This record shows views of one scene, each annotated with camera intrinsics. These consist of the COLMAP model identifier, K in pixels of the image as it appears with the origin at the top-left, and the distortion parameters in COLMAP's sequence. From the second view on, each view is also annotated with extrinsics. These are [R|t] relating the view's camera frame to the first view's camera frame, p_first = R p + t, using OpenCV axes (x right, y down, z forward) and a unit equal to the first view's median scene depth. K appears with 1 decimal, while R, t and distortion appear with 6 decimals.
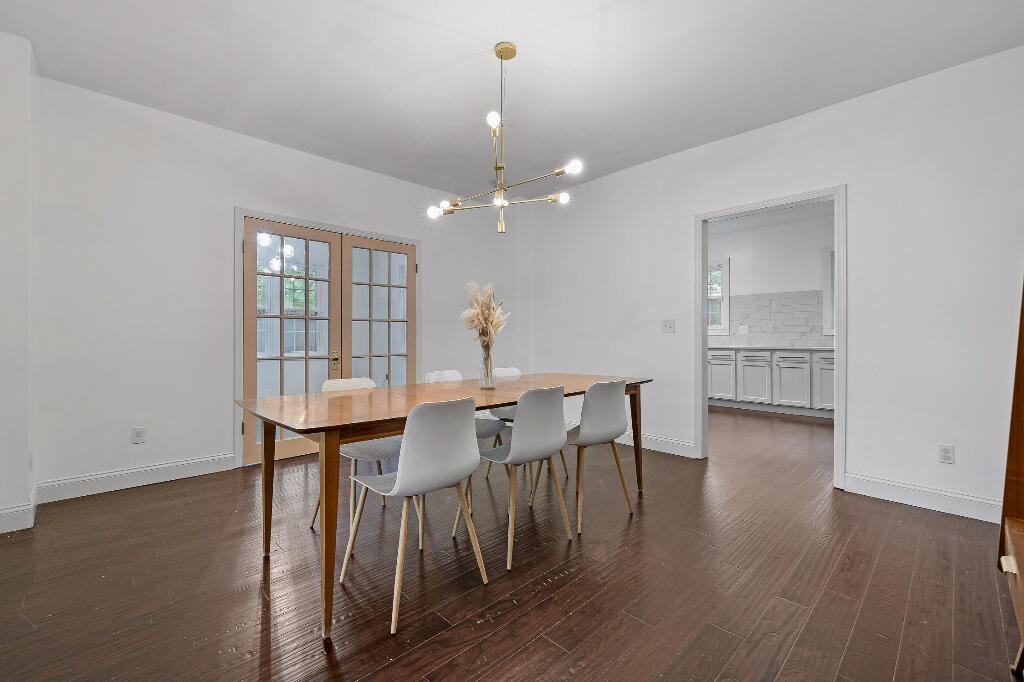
lens RADIAL K [[439.5, 0, 511.0], [0, 439.5, 336.3], [0, 0, 1]] dist [0.001724, 0.000168]
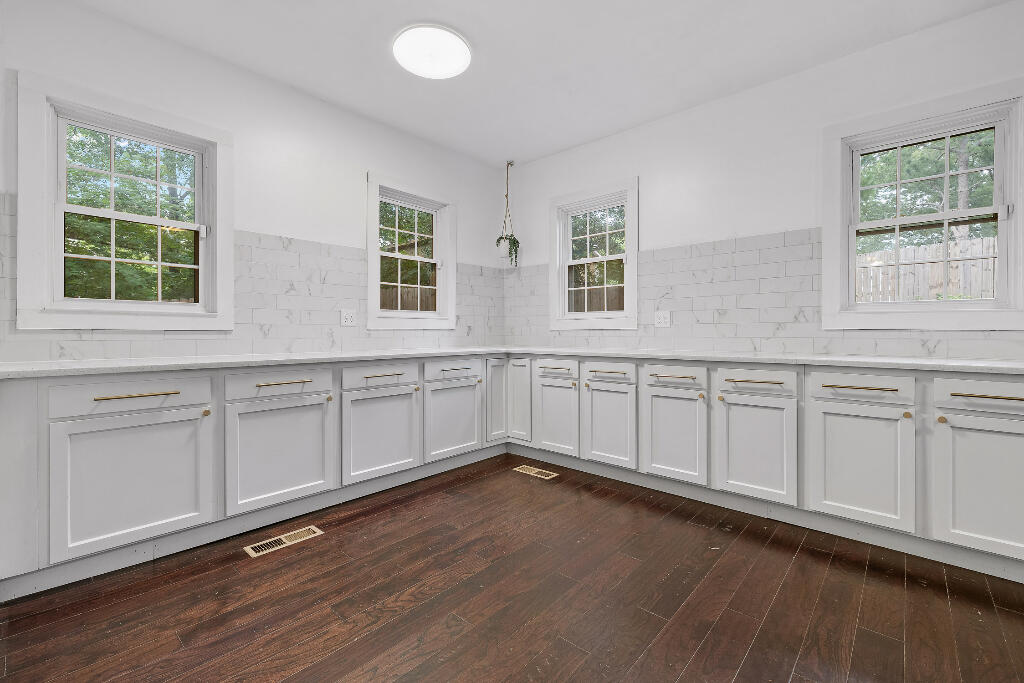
lens RADIAL K [[439.5, 0, 513.9], [0, 439.5, 337.4], [0, 0, 1]] dist [0.001724, 0.000168]
pose [[0.998365, -0.002757, 0.057092, 0.378623], [0.002089, 0.999929, 0.011762, 0.000844], [-0.057121, -0.011623, 0.998300, 0.583877]]
